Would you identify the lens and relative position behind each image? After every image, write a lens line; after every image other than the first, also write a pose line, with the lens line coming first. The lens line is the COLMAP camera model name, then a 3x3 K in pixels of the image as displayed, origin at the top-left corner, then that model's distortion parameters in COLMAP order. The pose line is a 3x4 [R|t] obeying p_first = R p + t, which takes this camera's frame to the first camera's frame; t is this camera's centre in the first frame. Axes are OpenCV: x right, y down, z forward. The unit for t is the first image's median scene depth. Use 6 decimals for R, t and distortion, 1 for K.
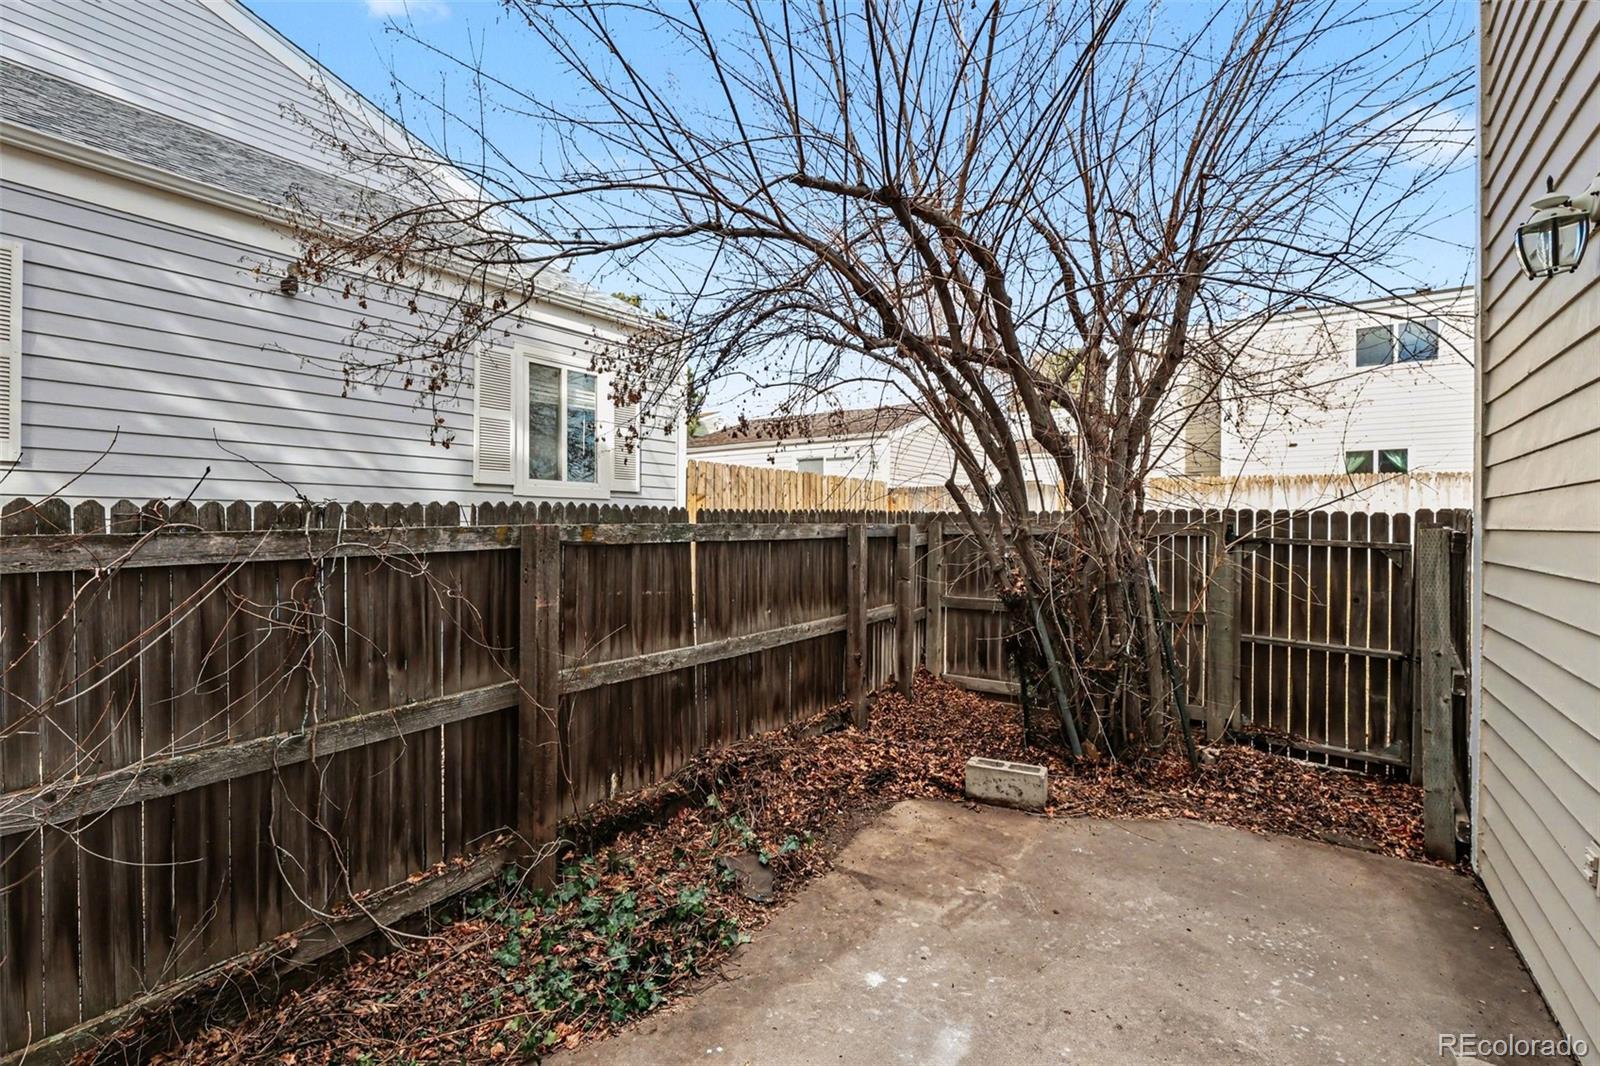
lens RADIAL K [[724.4, 0, 801.2], [0, 724.4, 534.0], [0, 0, 1]] dist [-0.002248, 0.000002]
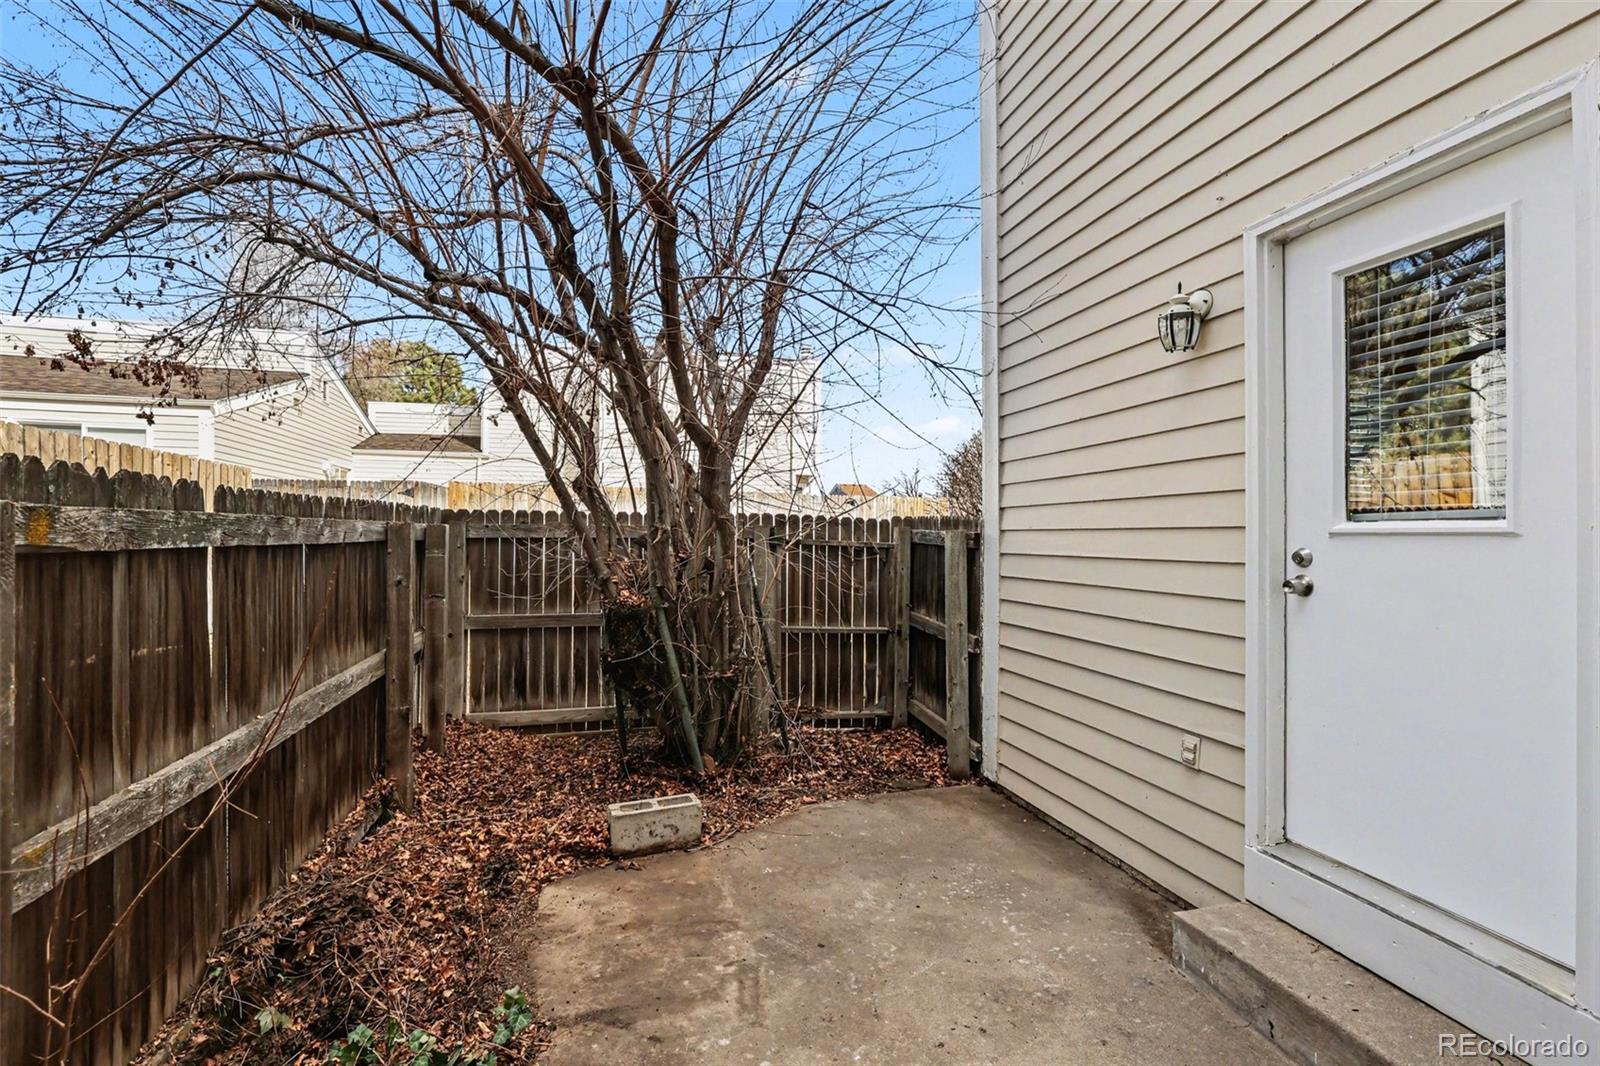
lens RADIAL K [[724.4, 0, 801.3], [0, 724.4, 530.8], [0, 0, 1]] dist [-0.002248, 0.000002]
pose [[0.636487, 0.005162, 0.771270, -0.269877], [0.007002, 0.999898, -0.012470, 0.008073], [-0.771256, 0.013337, 0.636386, 0.314045]]
